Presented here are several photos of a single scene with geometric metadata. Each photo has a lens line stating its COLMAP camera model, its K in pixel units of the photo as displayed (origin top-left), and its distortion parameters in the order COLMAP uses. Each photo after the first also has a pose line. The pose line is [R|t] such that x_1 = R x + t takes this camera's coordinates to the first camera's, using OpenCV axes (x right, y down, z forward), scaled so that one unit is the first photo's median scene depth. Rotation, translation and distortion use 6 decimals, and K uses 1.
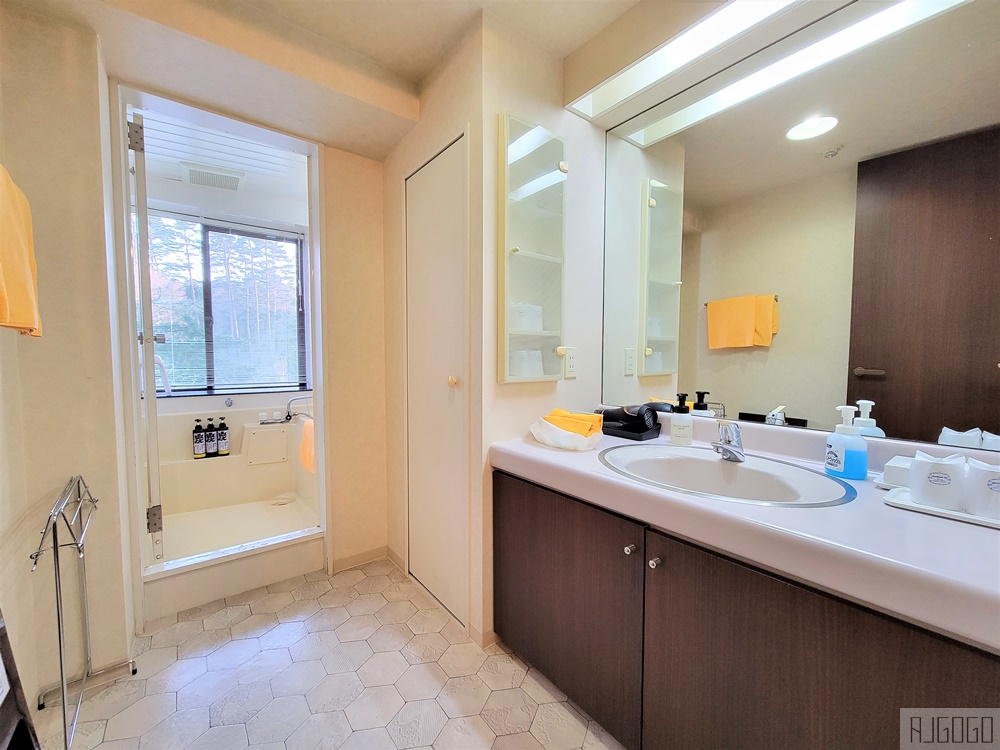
lens RADIAL K [[404.9, 0, 500.0], [0, 404.9, 375.0], [0, 0, 1]] dist [0.000441, -0.000186]
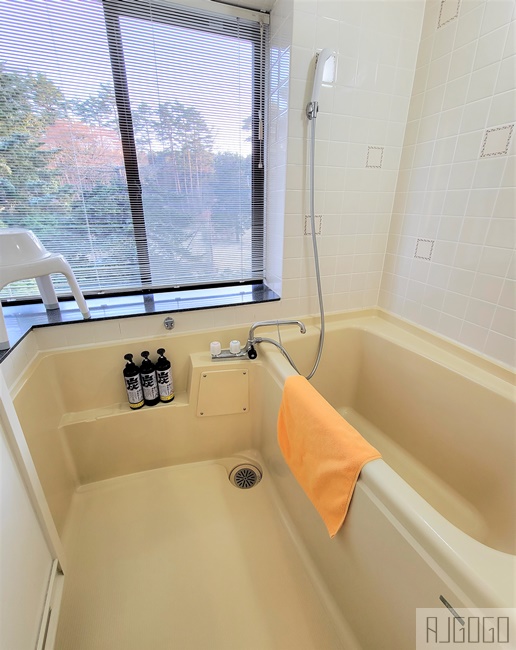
lens RADIAL K [[277.9, 0, 257.6], [0, 277.9, 300.3], [0, 0, 1]] dist [0.002347, 0.000275]
pose [[0.949431, 0.107566, -0.294976, -0.418168], [-0.020248, 0.958504, 0.284358, -0.103159], [0.313323, -0.264006, 0.912211, 0.666734]]
